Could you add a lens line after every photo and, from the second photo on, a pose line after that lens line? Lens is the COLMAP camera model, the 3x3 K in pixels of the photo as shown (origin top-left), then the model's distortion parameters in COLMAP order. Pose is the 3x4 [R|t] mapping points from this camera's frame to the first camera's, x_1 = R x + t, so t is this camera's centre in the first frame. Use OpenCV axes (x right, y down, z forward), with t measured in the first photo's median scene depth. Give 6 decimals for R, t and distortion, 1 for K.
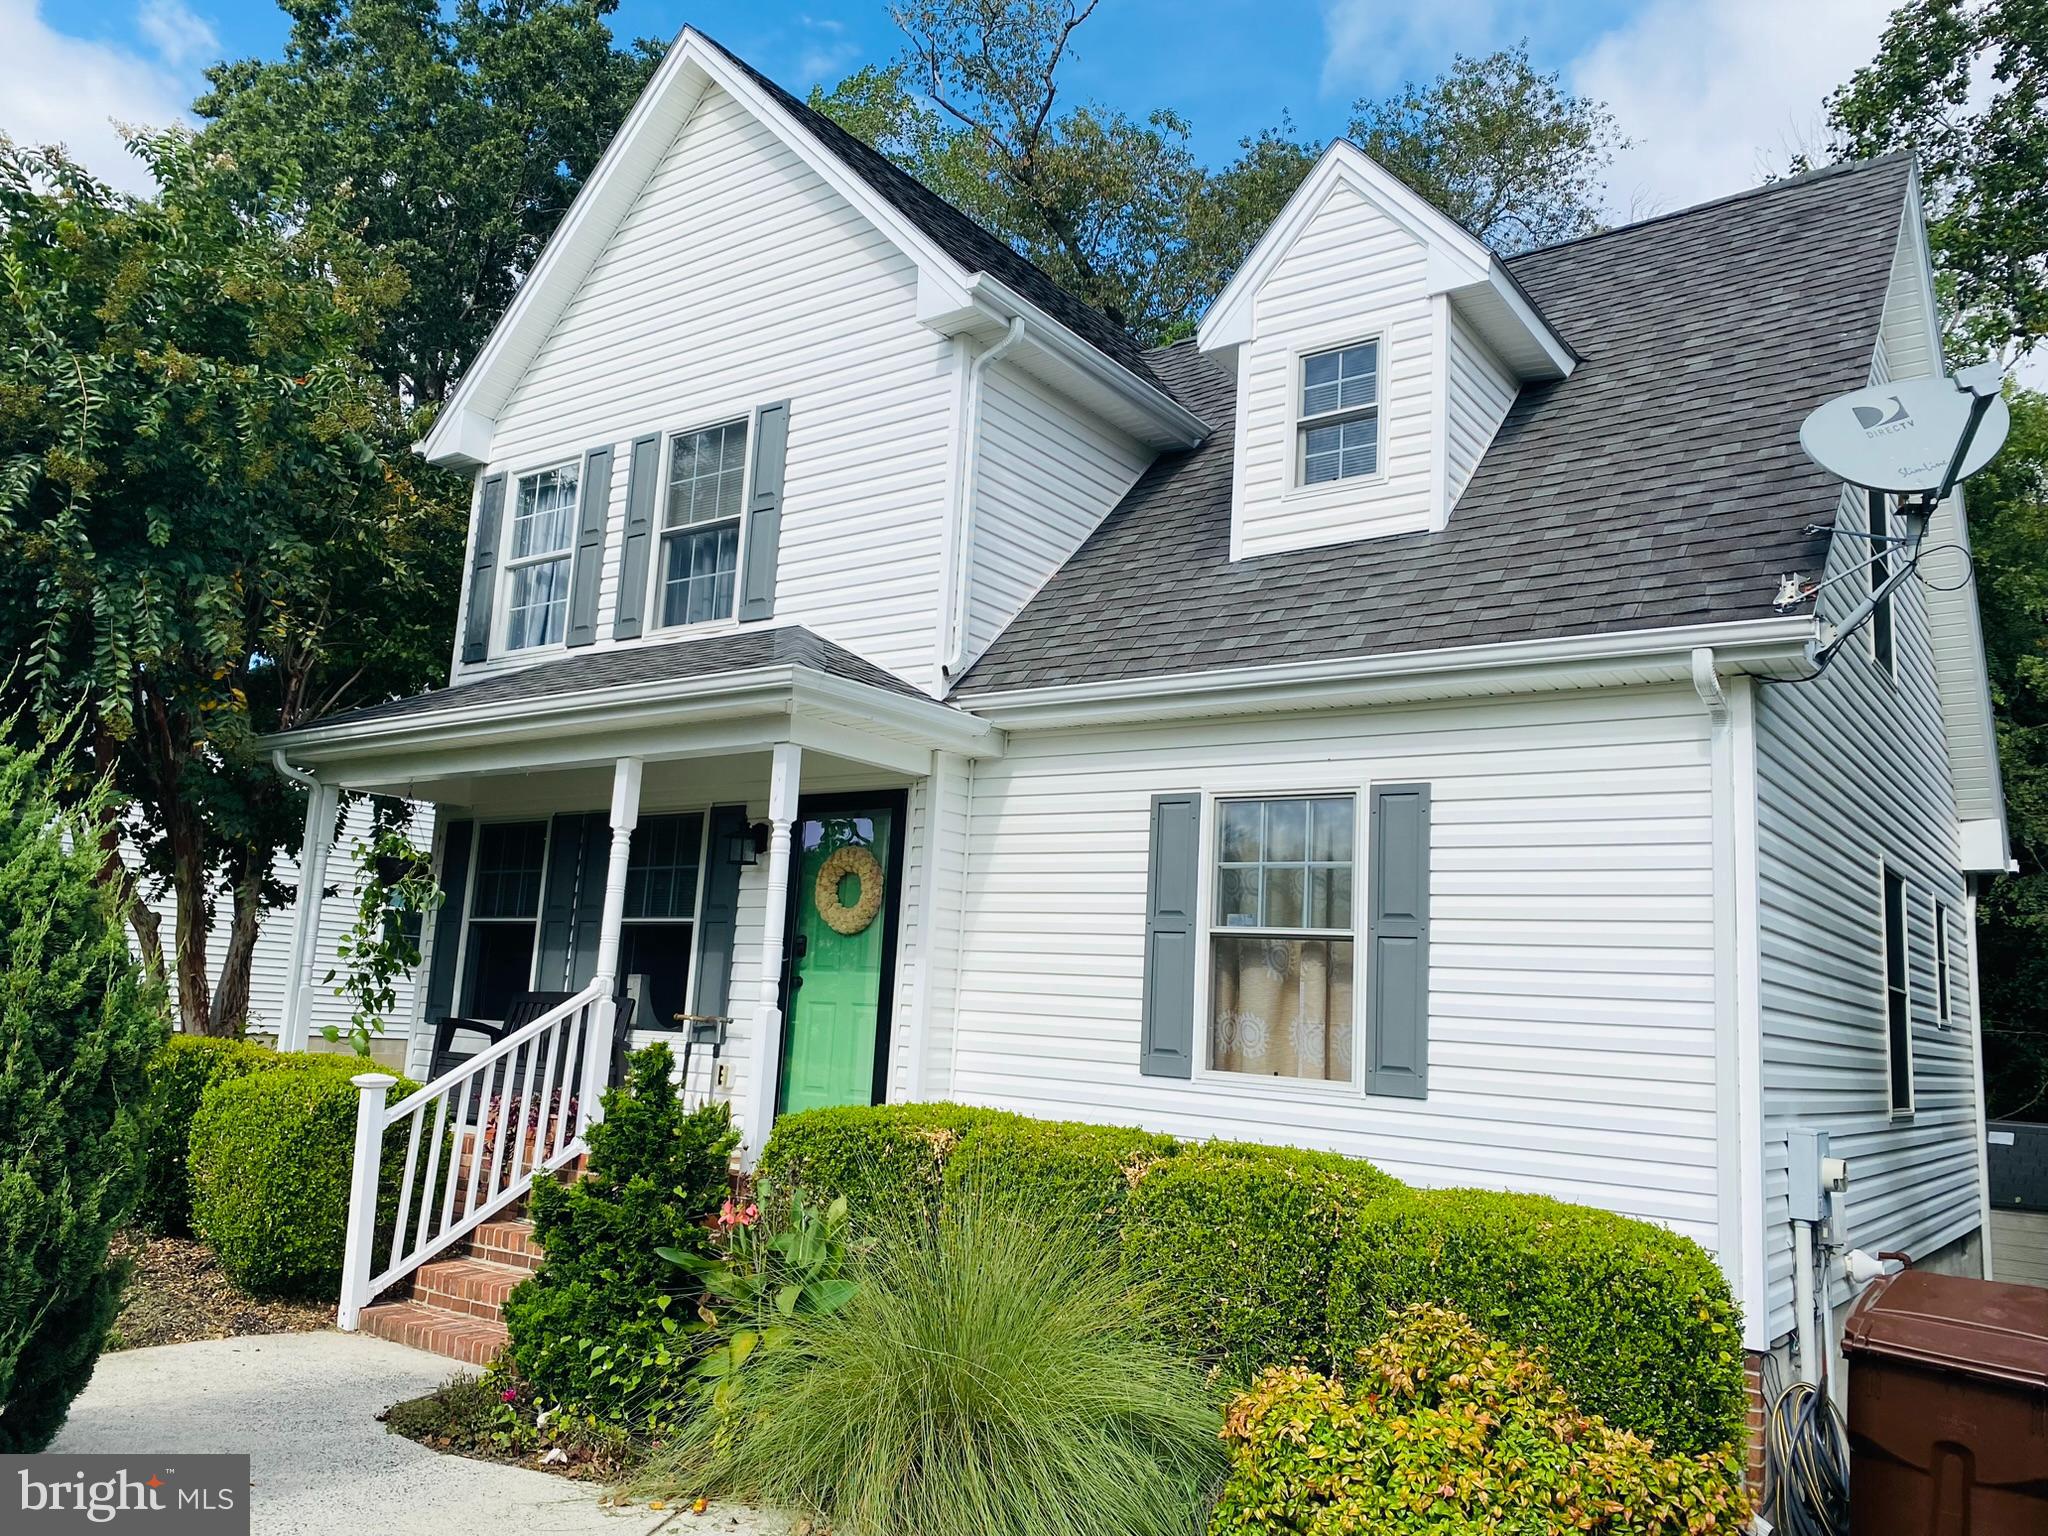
lens RADIAL K [[1555.4, 0, 1020.0], [0, 1555.4, 760.0], [0, 0, 1]] dist [0.054102, -0.055203]
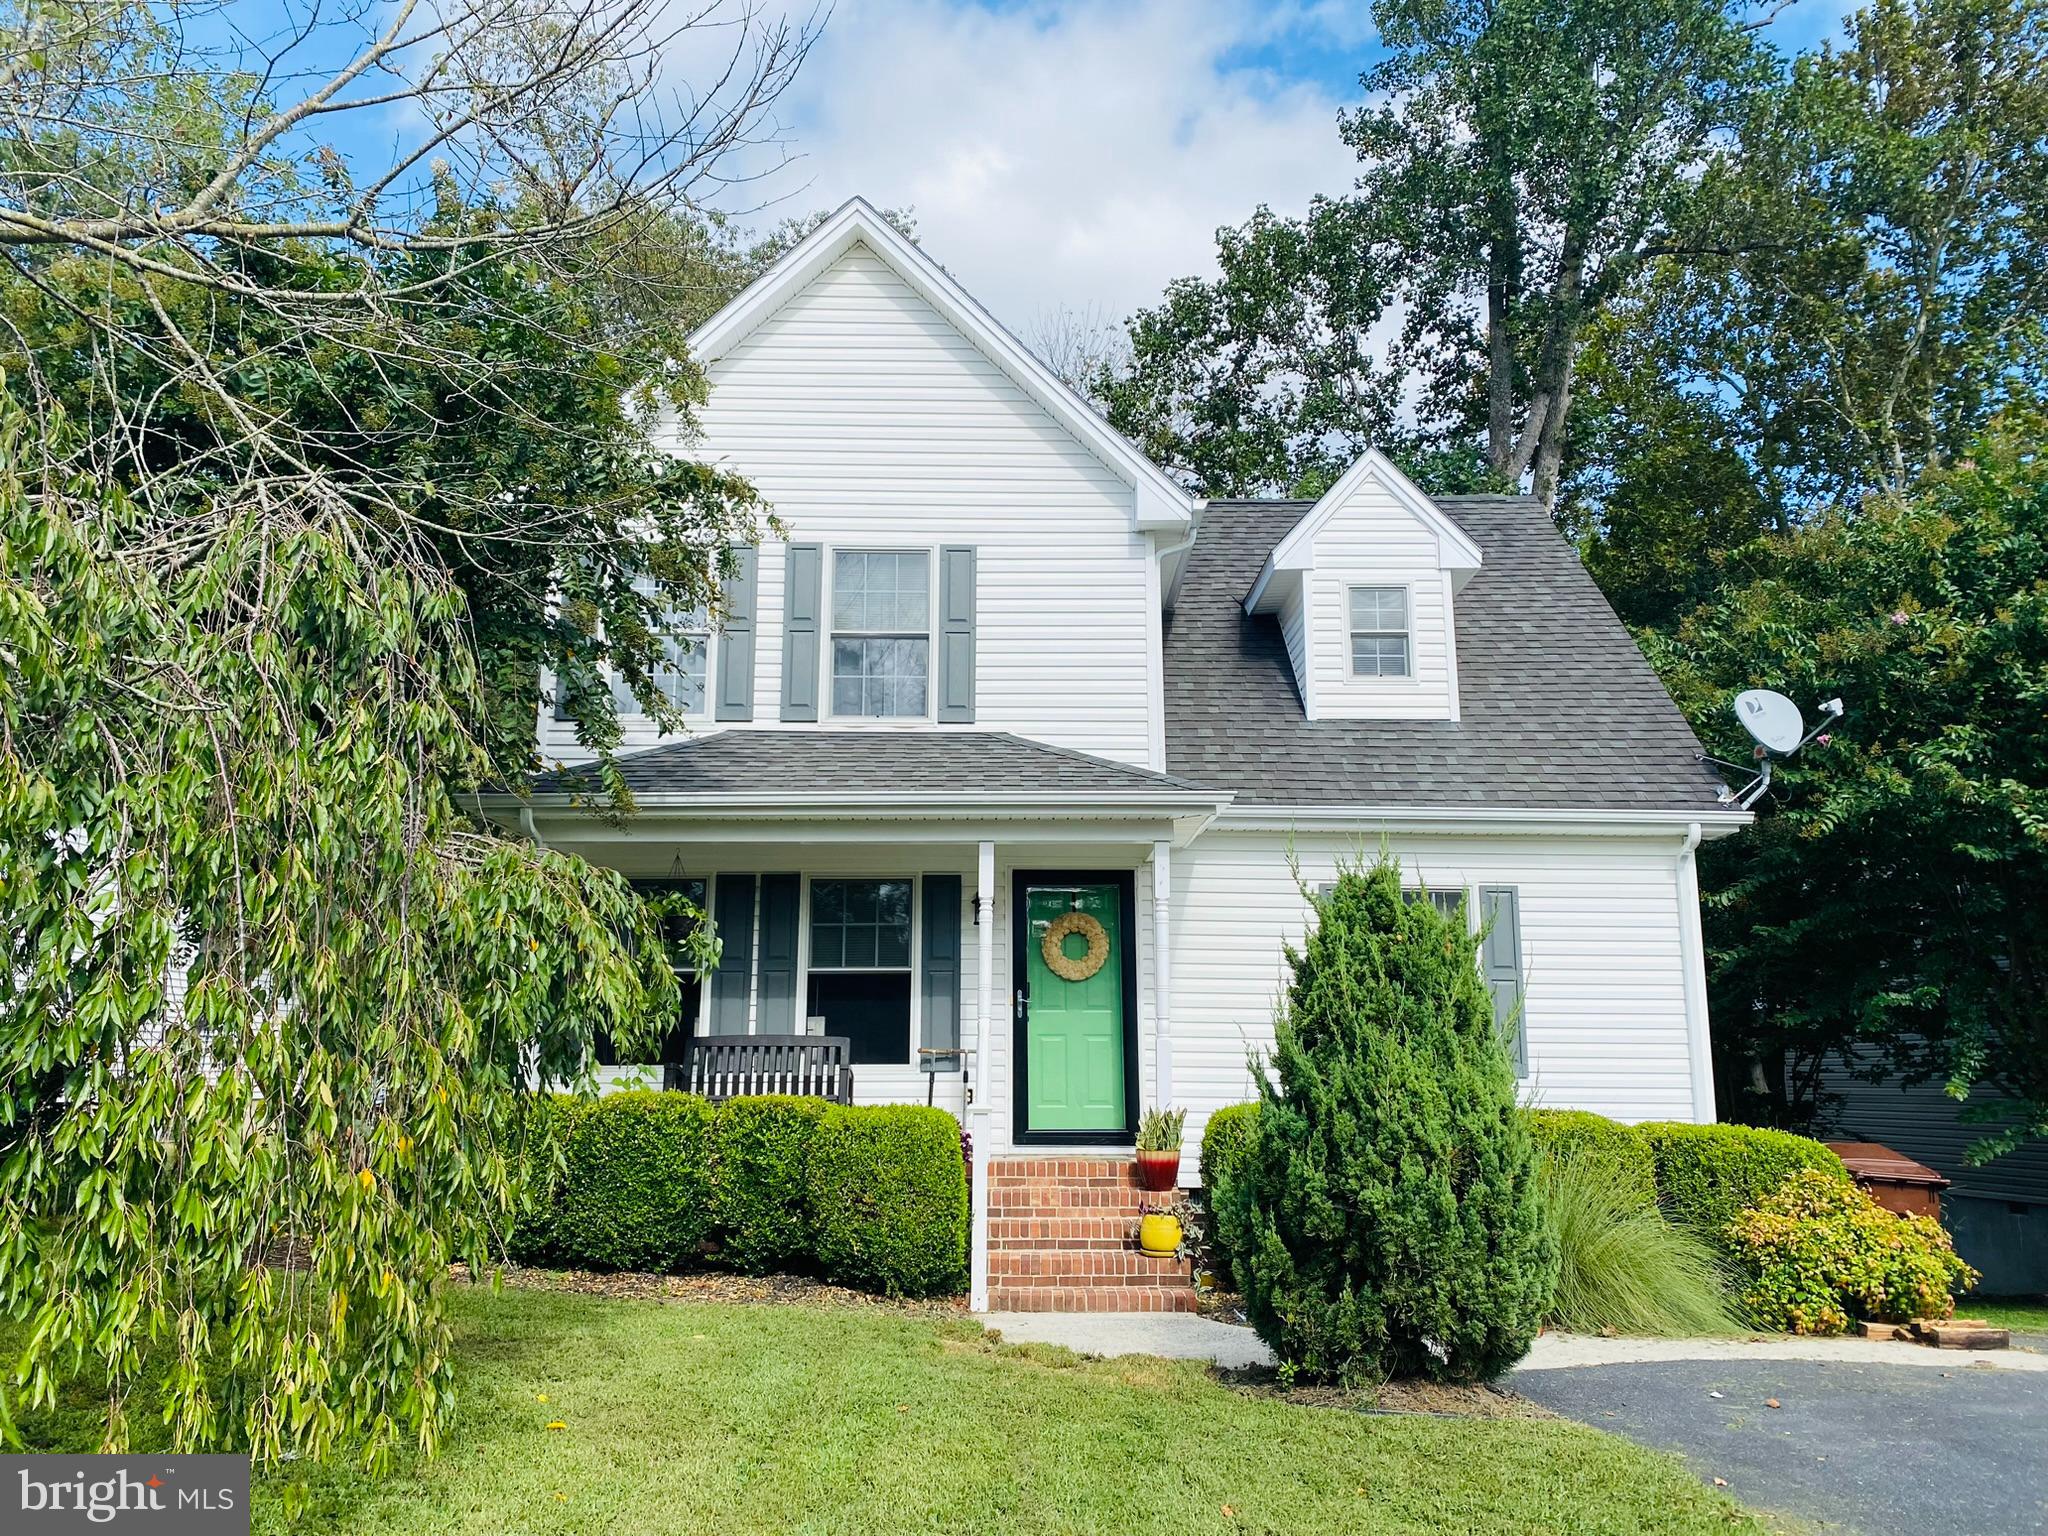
lens RADIAL K [[1555.4, 0, 1020.0], [0, 1555.4, 760.0], [0, 0, 1]] dist [0.054102, -0.055203]
pose [[0.793536, 0.066789, 0.604846, -1.006830], [-0.060604, 0.997691, -0.030658, -0.030411], [-0.605498, -0.012328, 0.795752, 0.000728]]
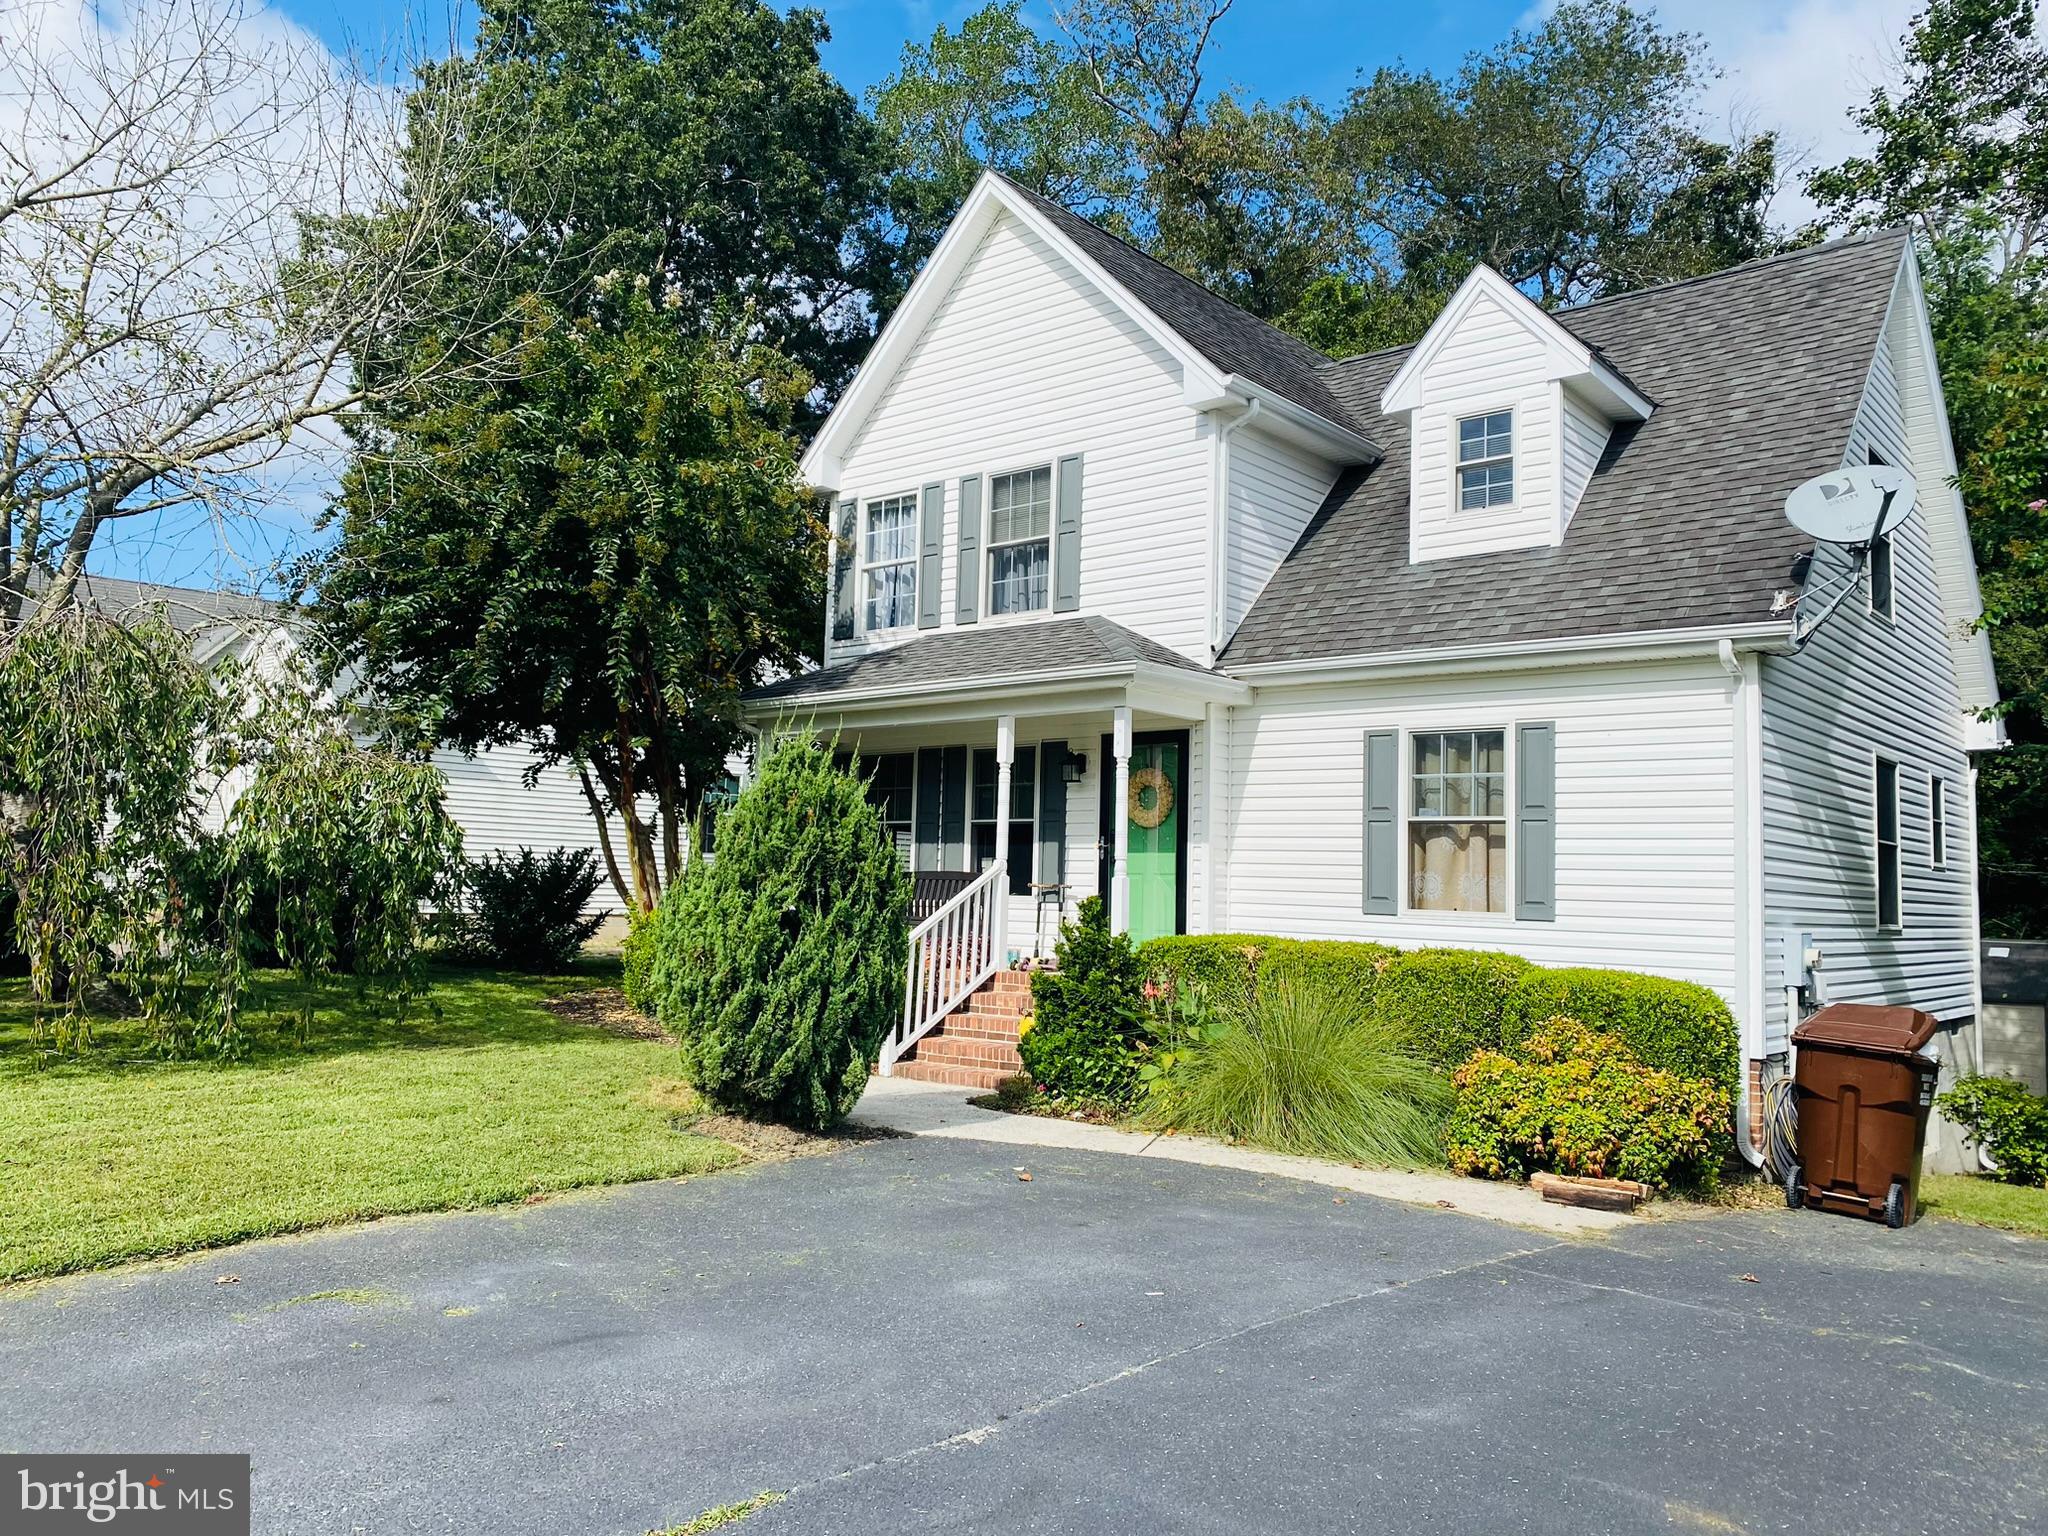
lens RADIAL K [[1555.4, 0, 1020.0], [0, 1555.4, 760.0], [0, 0, 1]] dist [0.054102, -0.055203]
pose [[0.997367, -0.033753, -0.064181, -0.146082], [0.038604, 0.996367, 0.075908, -0.073905], [0.061386, -0.078185, 0.995047, -0.507408]]
